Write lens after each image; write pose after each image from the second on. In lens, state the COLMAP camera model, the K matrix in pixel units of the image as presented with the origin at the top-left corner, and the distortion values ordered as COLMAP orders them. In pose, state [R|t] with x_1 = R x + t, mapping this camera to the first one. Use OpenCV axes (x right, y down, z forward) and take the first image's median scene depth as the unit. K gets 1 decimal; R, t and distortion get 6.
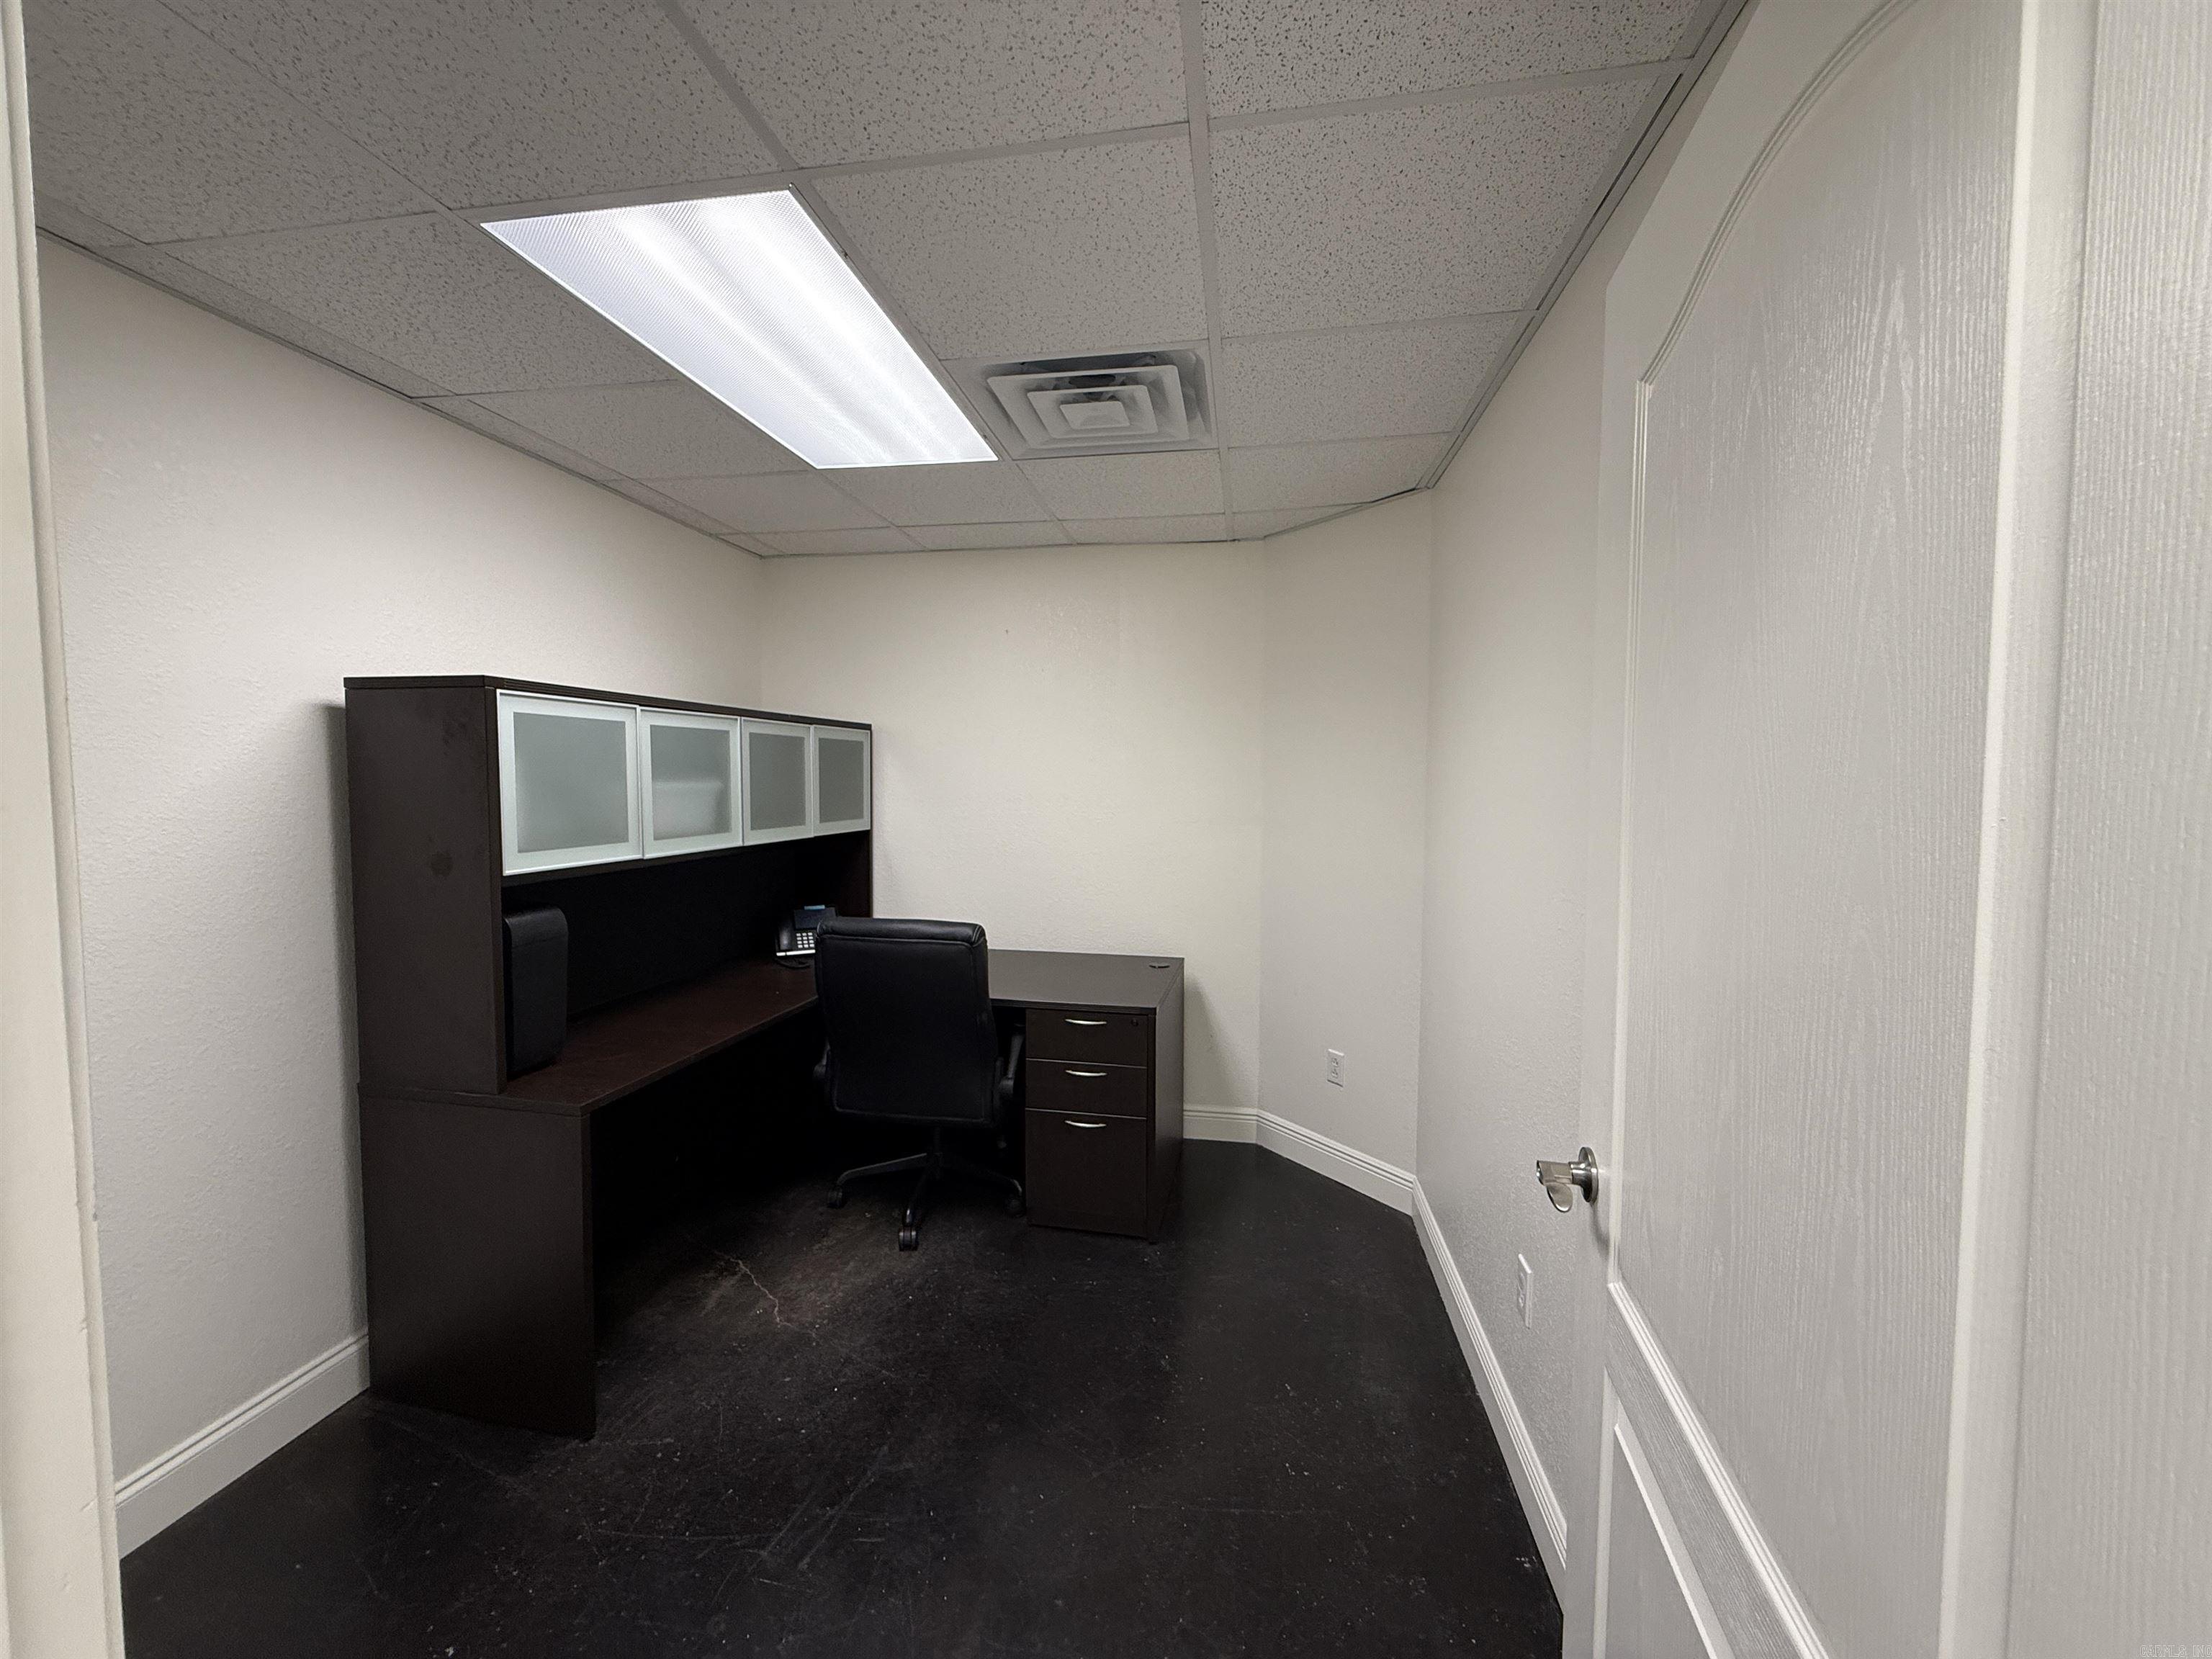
lens RADIAL K [[884.9, 0, 1110.6], [0, 884.9, 834.4], [0, 0, 1]] dist [-0.002885, -0.000811]
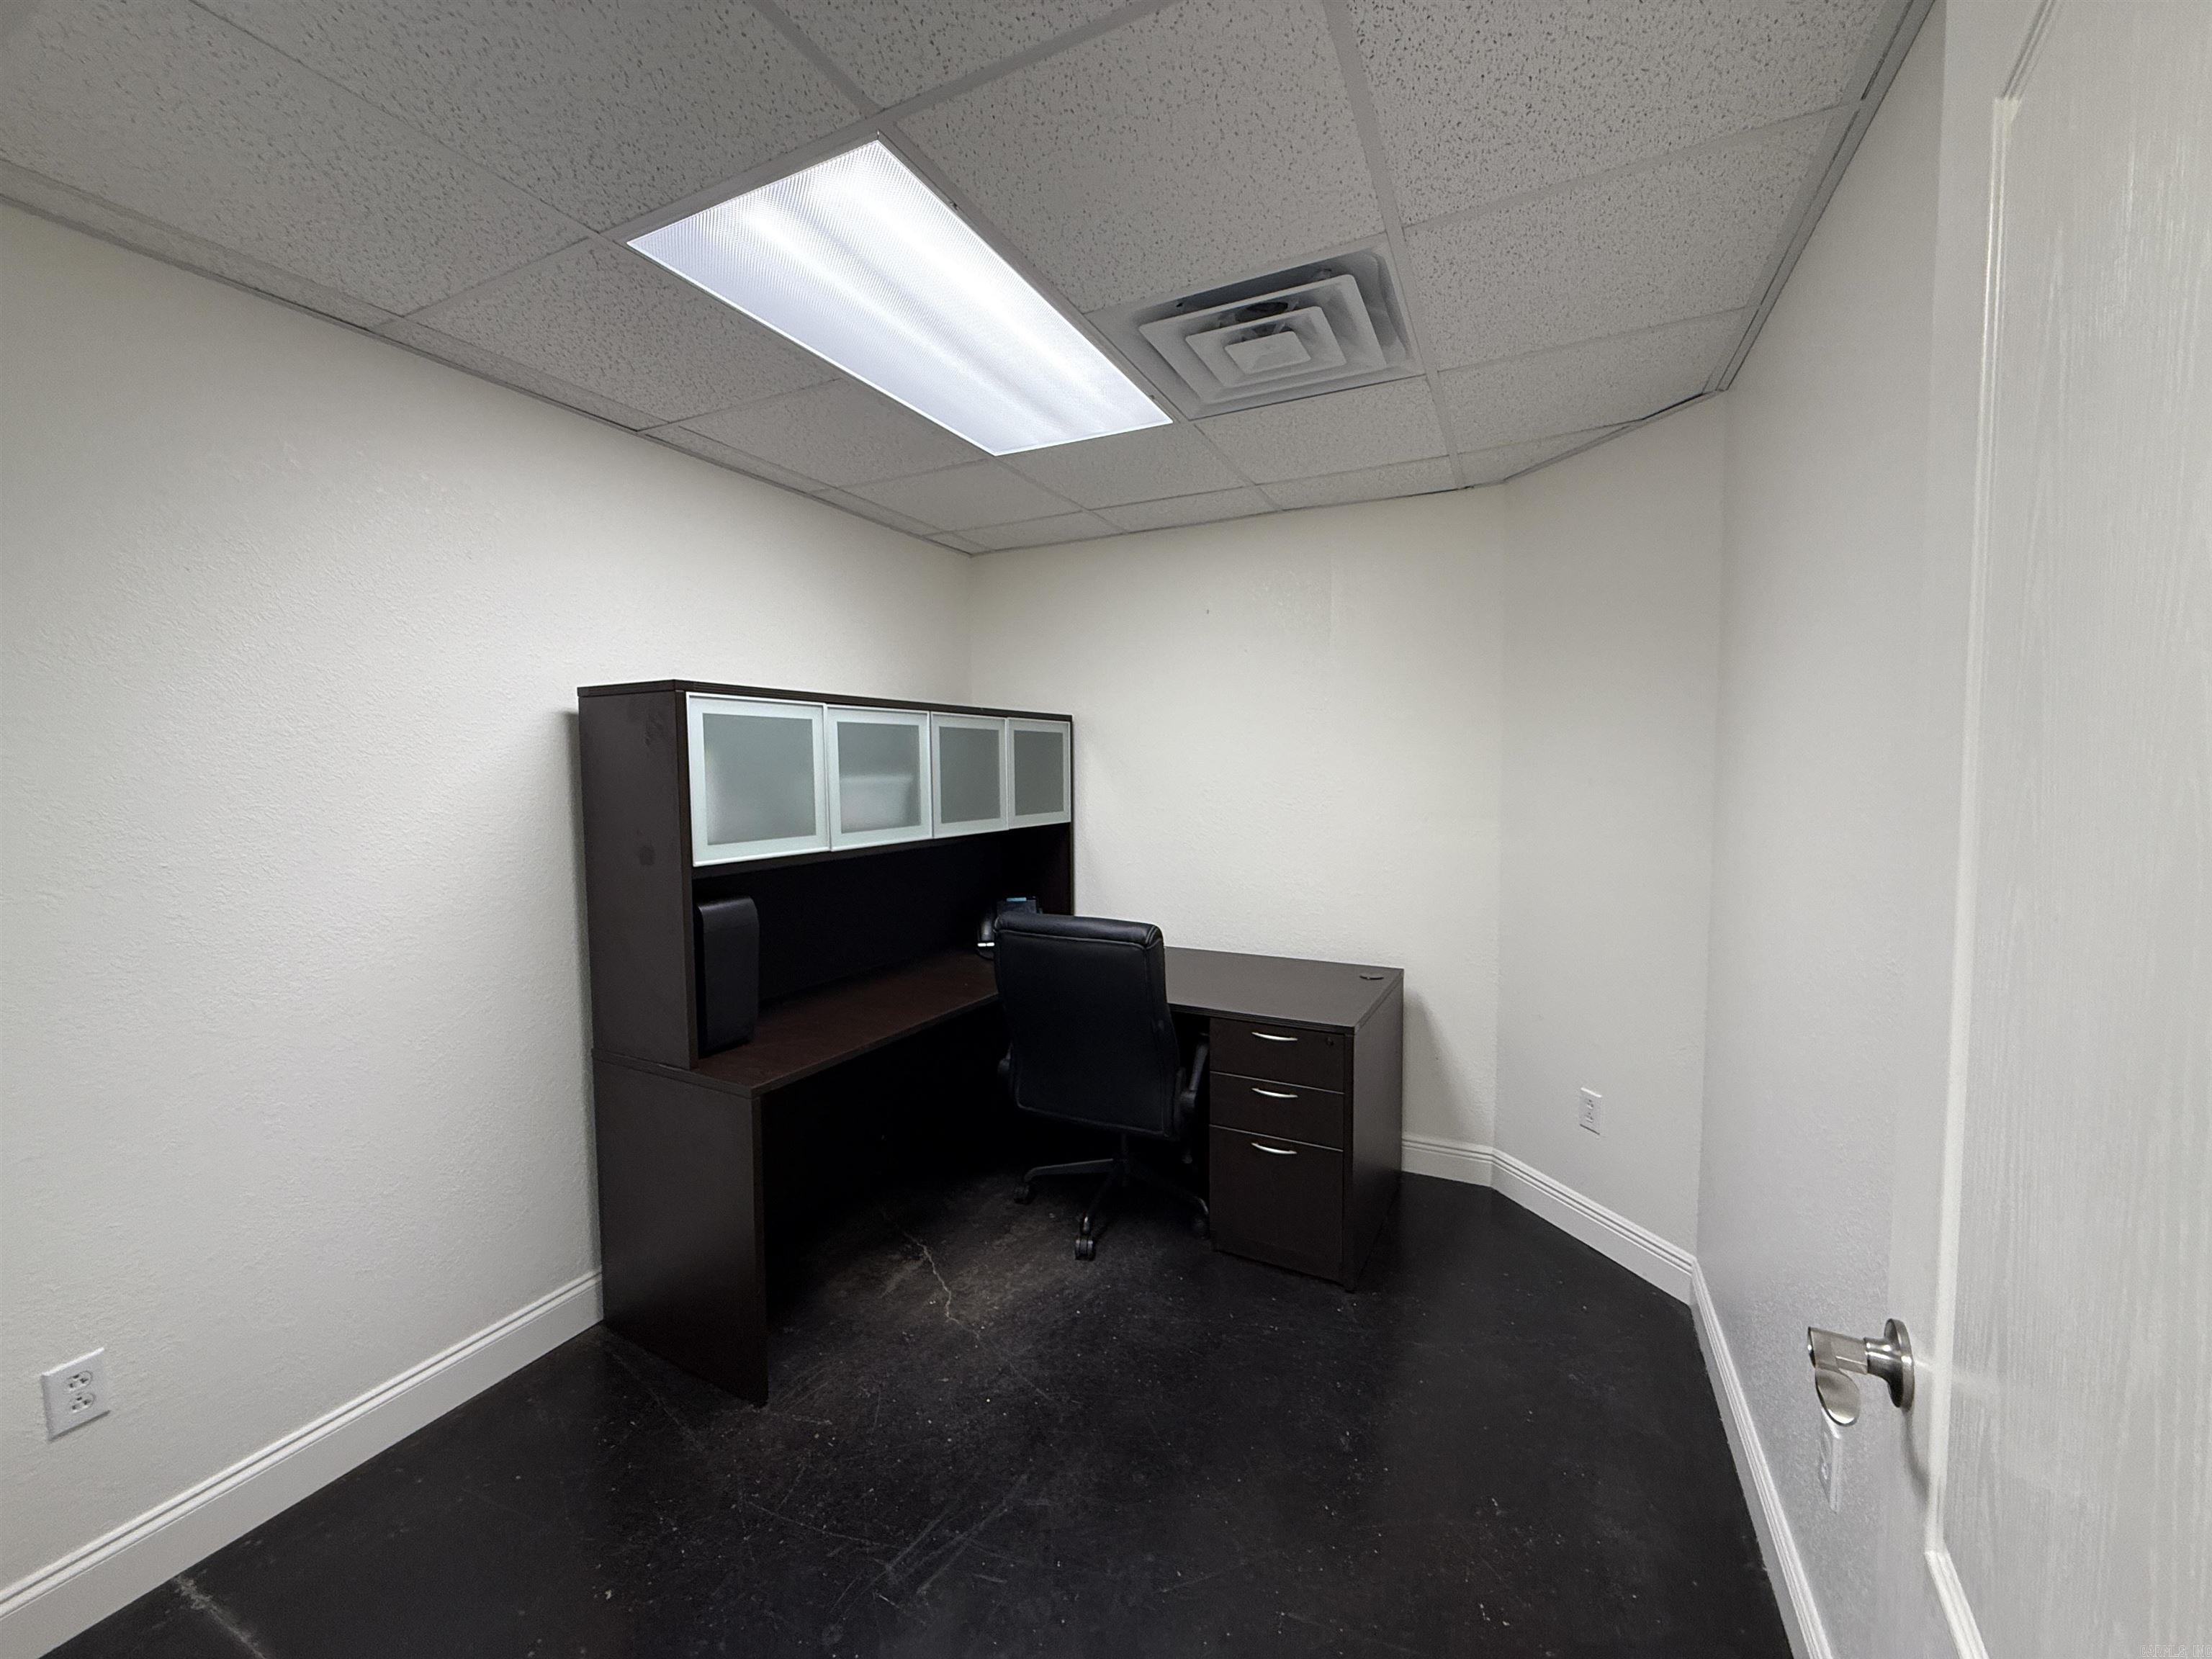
lens RADIAL K [[884.9, 0, 1102.1], [0, 884.9, 832.7], [0, 0, 1]] dist [-0.002885, -0.000811]
pose [[0.955509, 0.006012, -0.294900, 0.091912], [-0.003337, 0.999949, 0.009574, -0.005623], [0.294942, -0.008164, 0.955480, 0.114117]]
